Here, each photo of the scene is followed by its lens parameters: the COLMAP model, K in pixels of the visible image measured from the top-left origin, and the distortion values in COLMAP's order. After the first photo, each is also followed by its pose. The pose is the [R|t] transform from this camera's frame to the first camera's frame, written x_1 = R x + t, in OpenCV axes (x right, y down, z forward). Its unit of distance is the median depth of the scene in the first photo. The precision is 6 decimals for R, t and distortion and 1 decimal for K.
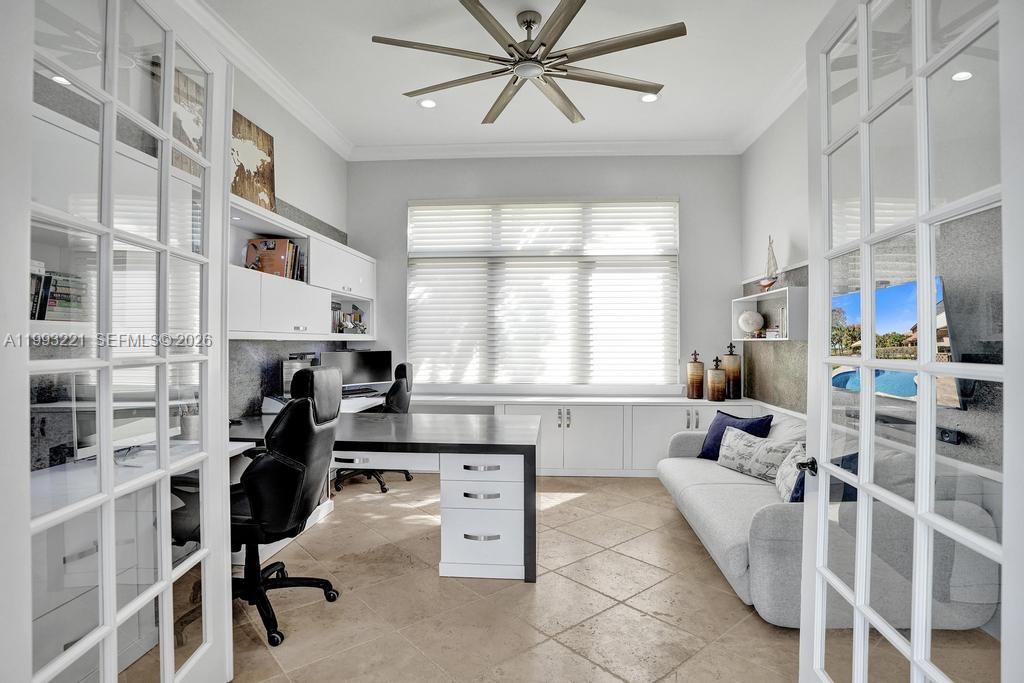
lens RADIAL K [[530.8, 0, 511.6], [0, 530.8, 337.2], [0, 0, 1]] dist [-0.026844, 0.001035]
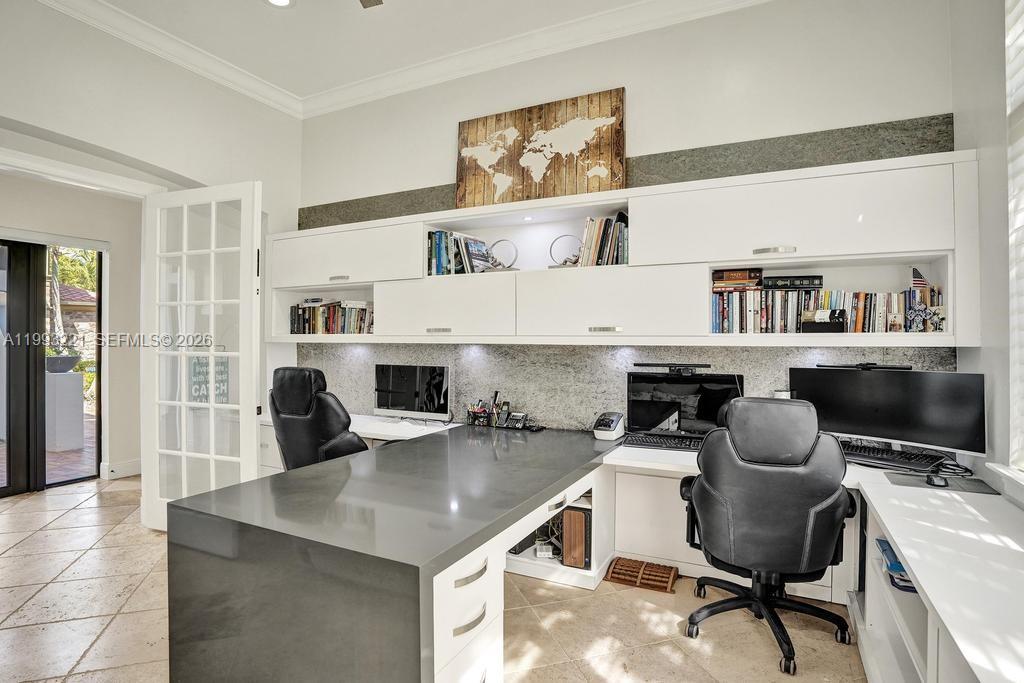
lens RADIAL K [[530.8, 0, 511.6], [0, 530.8, 337.2], [0, 0, 1]] dist [-0.026844, 0.001035]
pose [[-0.374787, -0.014100, -0.927004, 0.347887], [-0.004161, 0.999900, -0.013526, 0.007724], [0.927102, -0.001212, -0.374808, 1.168637]]
